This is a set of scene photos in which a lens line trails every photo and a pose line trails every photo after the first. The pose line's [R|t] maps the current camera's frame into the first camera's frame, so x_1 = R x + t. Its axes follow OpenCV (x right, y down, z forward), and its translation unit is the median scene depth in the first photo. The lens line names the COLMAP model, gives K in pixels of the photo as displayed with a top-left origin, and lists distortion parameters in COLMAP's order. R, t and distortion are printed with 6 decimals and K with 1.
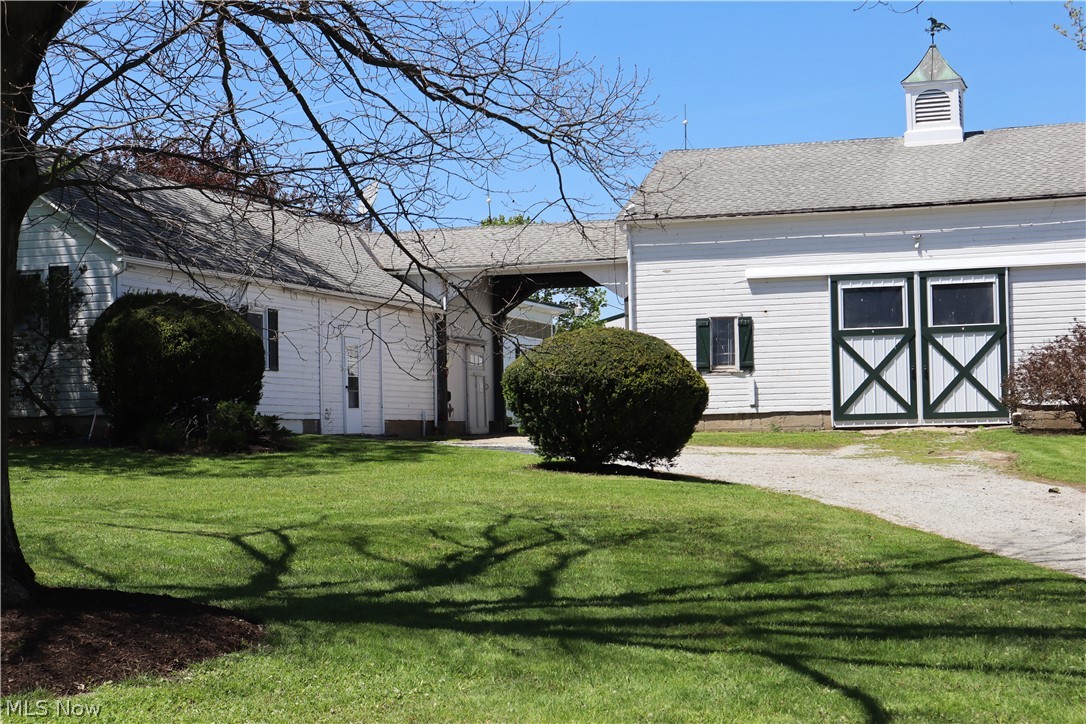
lens RADIAL K [[1982.6, 0, 543.0], [0, 1982.6, 362.0], [0, 0, 1]] dist [-0.064153, -0.080600]
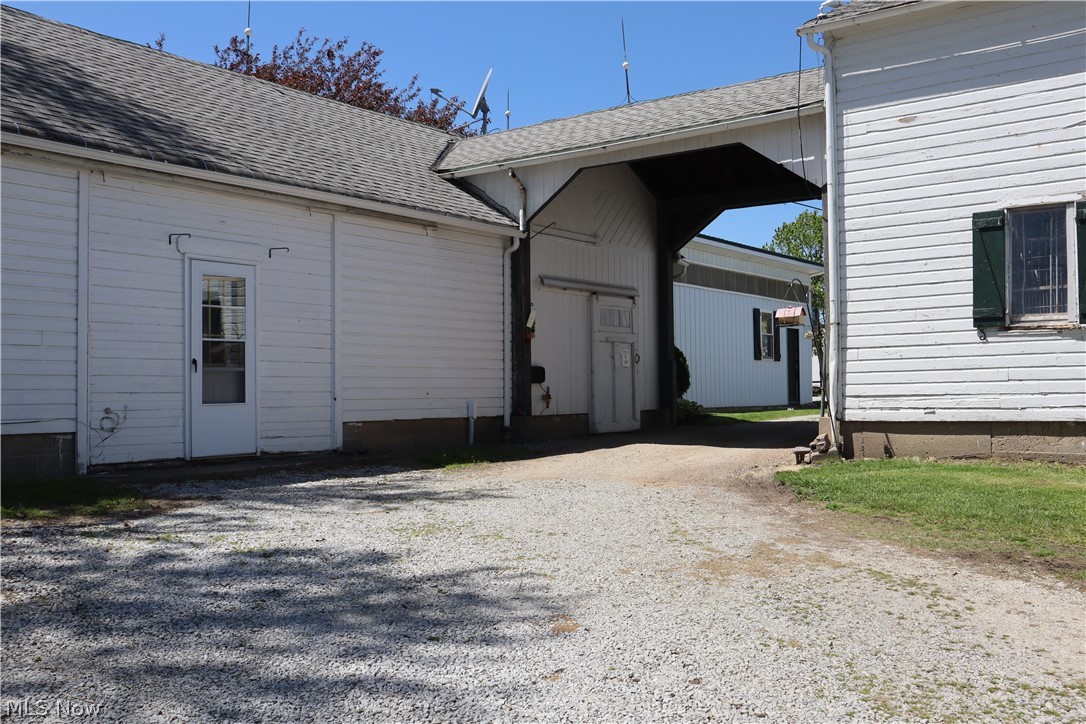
lens RADIAL K [[1038.5, 0, 543.0], [0, 1038.5, 362.0], [0, 0, 1]] dist [-0.007582, 0.018303]
pose [[0.941908, 0.001711, -0.335866, 0.063429], [0.004508, 0.999833, 0.017736, 0.007914], [0.335840, -0.018220, 0.941743, 0.729838]]
